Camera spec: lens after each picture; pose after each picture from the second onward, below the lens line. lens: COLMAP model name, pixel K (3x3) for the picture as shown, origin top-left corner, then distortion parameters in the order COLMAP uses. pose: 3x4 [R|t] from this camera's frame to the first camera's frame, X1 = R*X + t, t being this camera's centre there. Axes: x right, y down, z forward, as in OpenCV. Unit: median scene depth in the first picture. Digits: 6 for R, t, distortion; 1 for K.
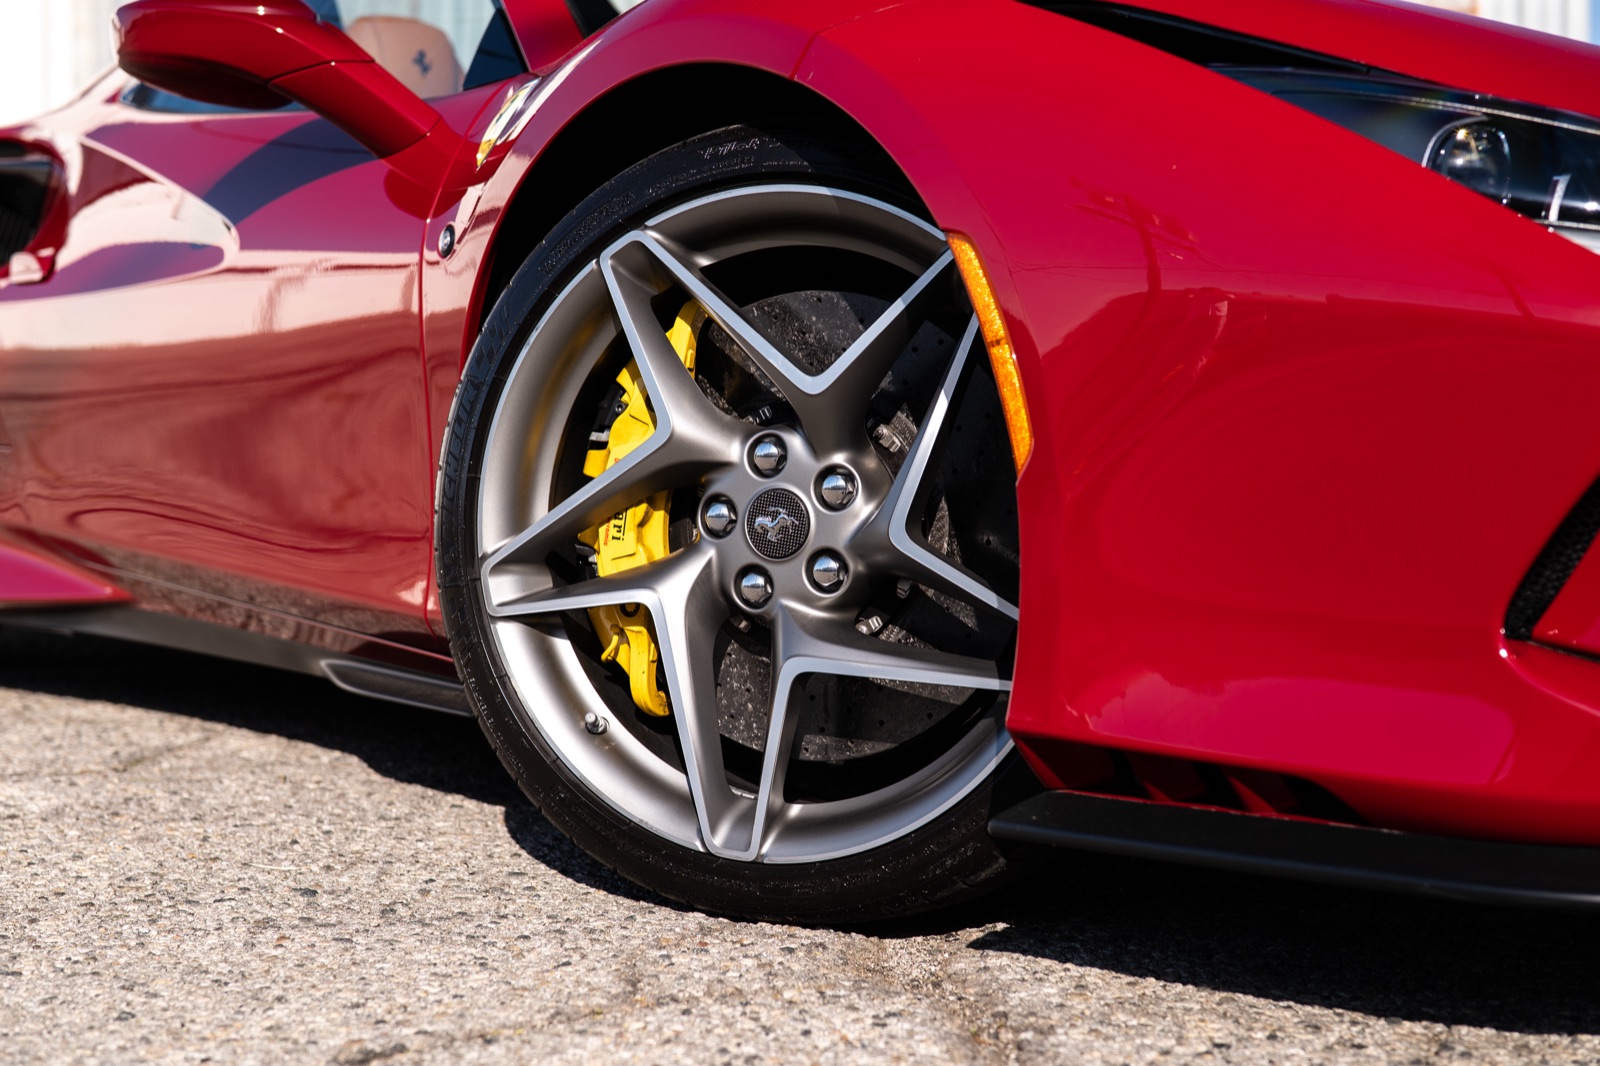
lens RADIAL K [[2266.7, 0, 800.0], [0, 2266.7, 533.0], [0, 0, 1]] dist [0.017348, 0.032331]
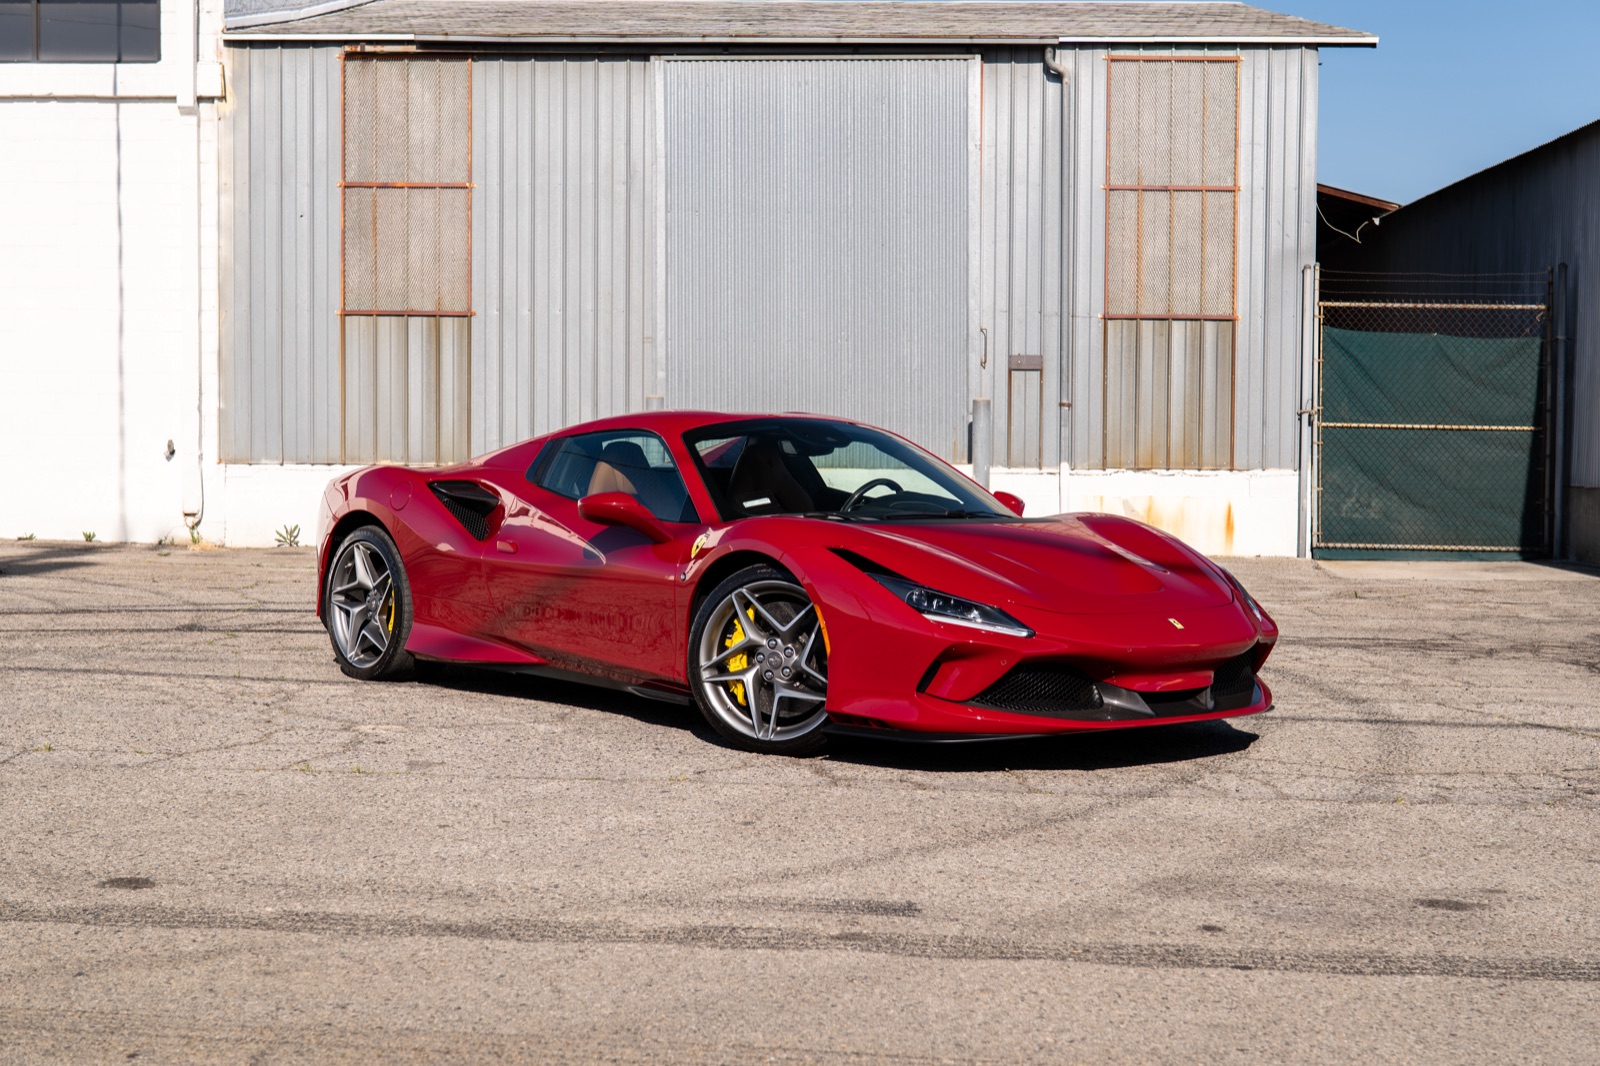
lens RADIAL K [[2266.7, 0, 800.0], [0, 2266.7, 533.0], [0, 0, 1]] dist [0.017348, 0.032331]
pose [[0.999471, 0.005615, 0.032026, -0.097244], [-0.006037, 0.999896, 0.013110, -0.290562], [-0.031949, -0.013297, 0.999401, -3.140501]]
